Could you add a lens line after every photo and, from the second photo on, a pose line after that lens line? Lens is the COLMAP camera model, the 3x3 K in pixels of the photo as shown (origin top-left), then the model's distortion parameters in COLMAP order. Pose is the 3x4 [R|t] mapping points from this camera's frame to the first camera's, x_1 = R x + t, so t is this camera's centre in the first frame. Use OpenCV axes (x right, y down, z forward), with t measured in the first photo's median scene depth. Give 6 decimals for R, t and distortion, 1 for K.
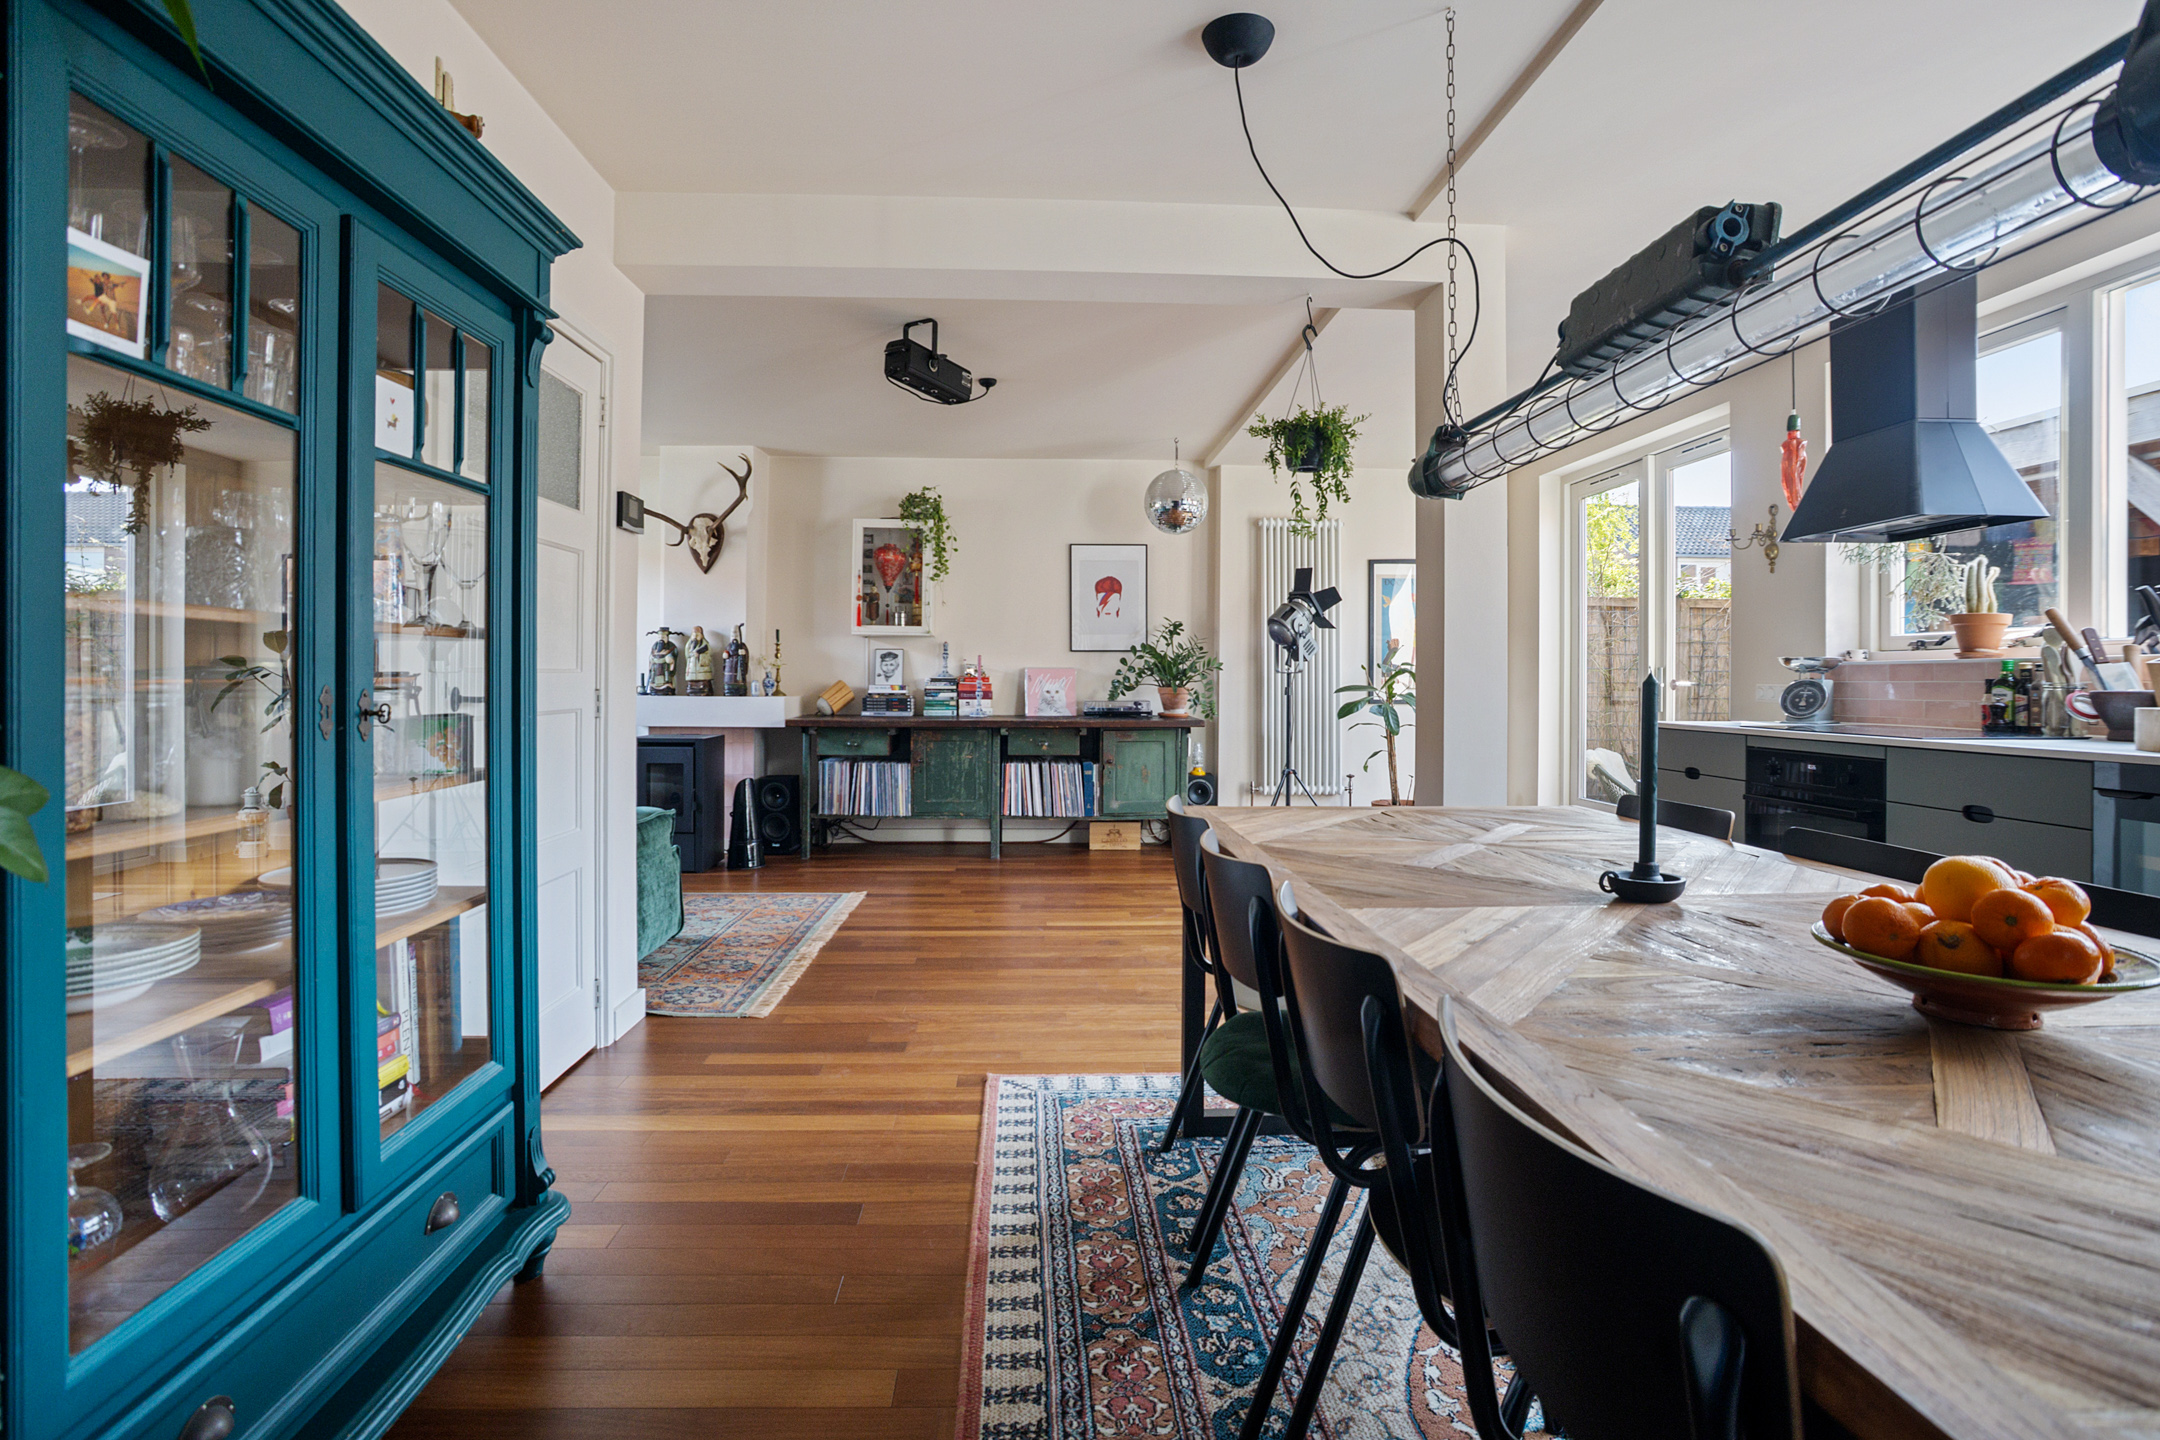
lens RADIAL K [[1069.2, 0, 1072.4], [0, 1069.2, 677.1], [0, 0, 1]] dist [-0.052982, 0.023897]
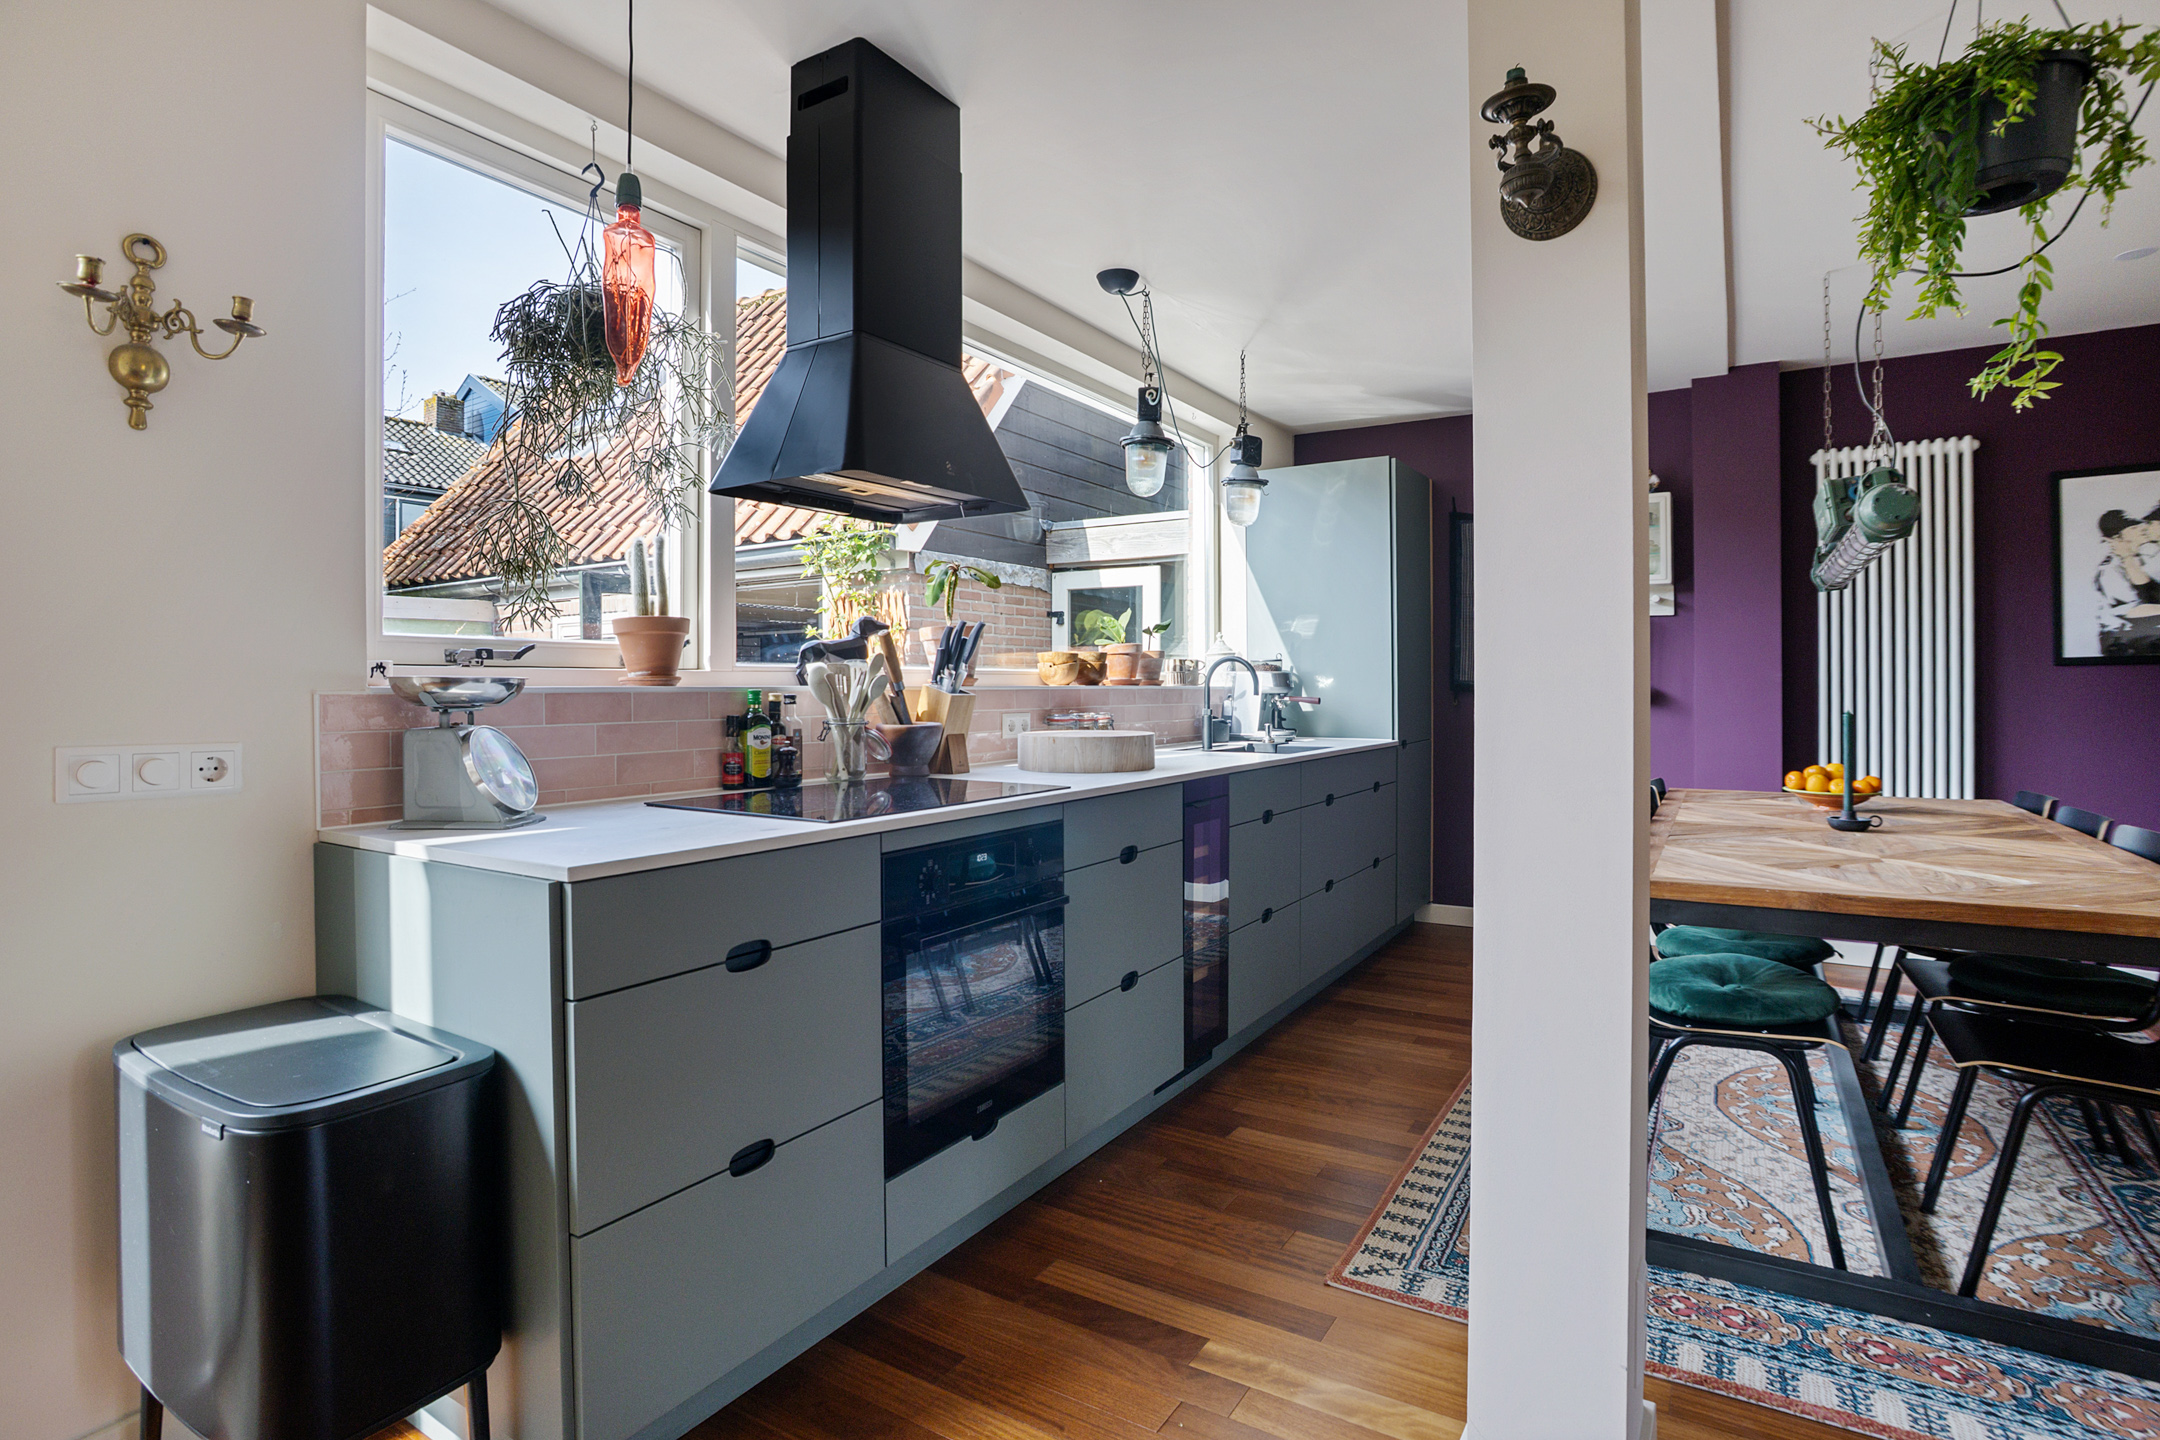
lens RADIAL K [[1069.2, 0, 1087.7], [0, 1069.2, 697.8], [0, 0, 1]] dist [-0.052982, 0.023897]
pose [[-0.830562, -0.009018, 0.556853, 0.253208], [-0.002571, 0.999920, 0.012359, -0.017834], [-0.556920, 0.008833, -0.830519, 1.321843]]
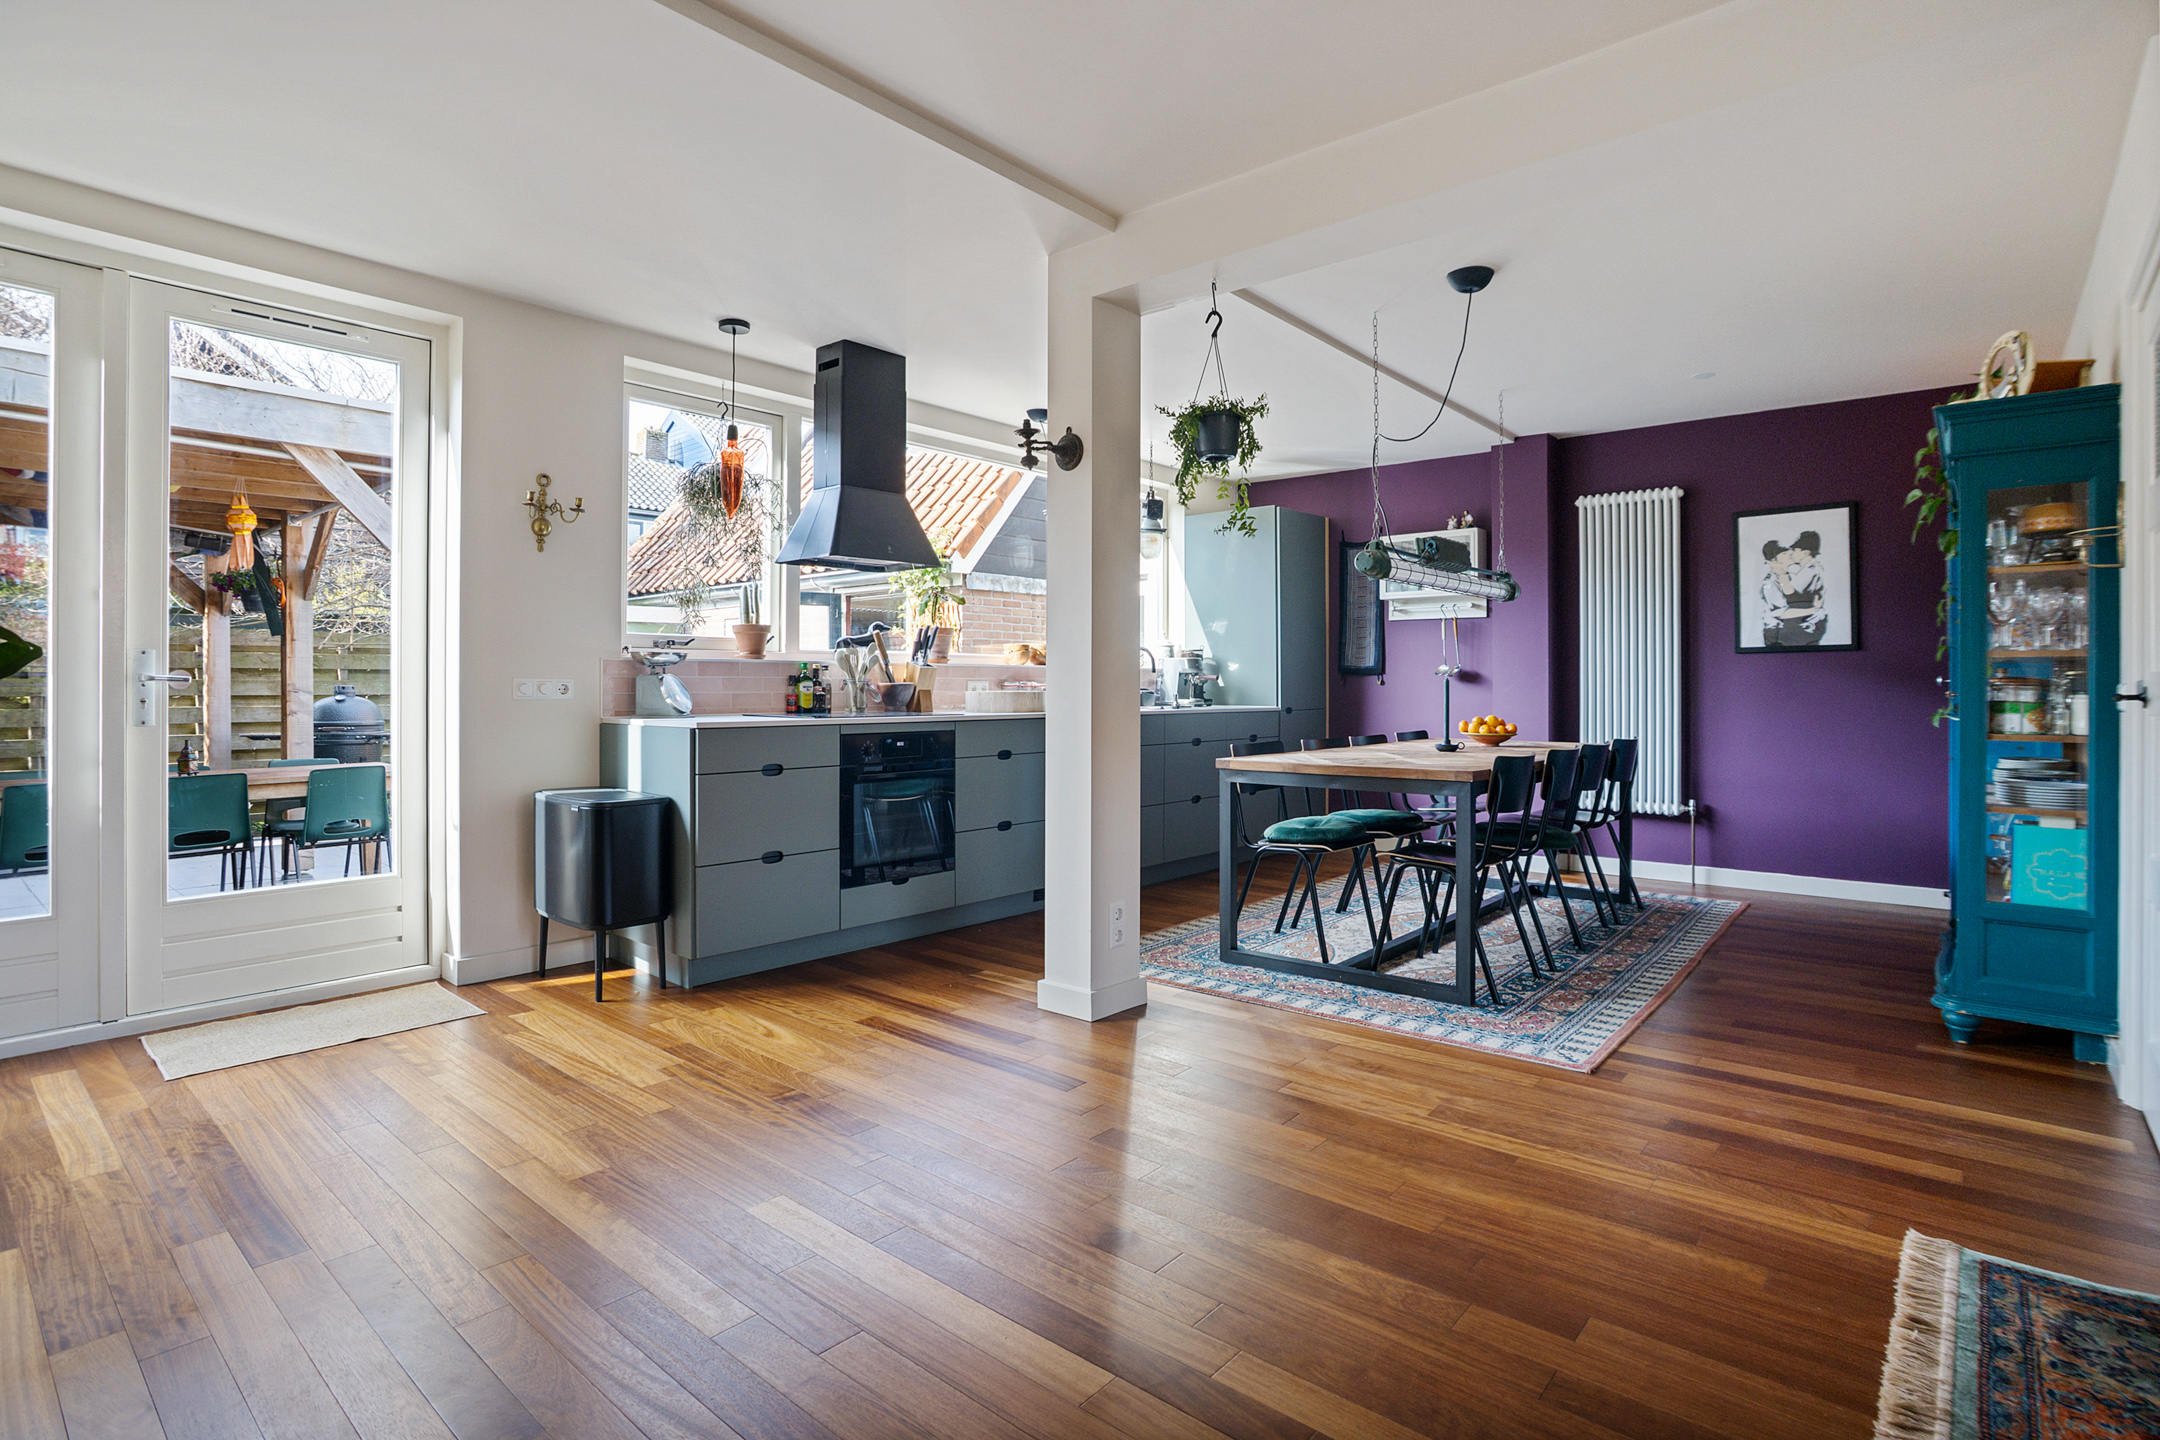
lens RADIAL K [[1069.2, 0, 1086.6], [0, 1069.2, 682.9], [0, 0, 1]] dist [-0.052982, 0.023897]
pose [[-0.732964, -0.006903, 0.680233, -0.313808], [-0.008049, 0.999967, 0.001475, 0.006137], [-0.680220, -0.004393, -0.732995, 1.587018]]
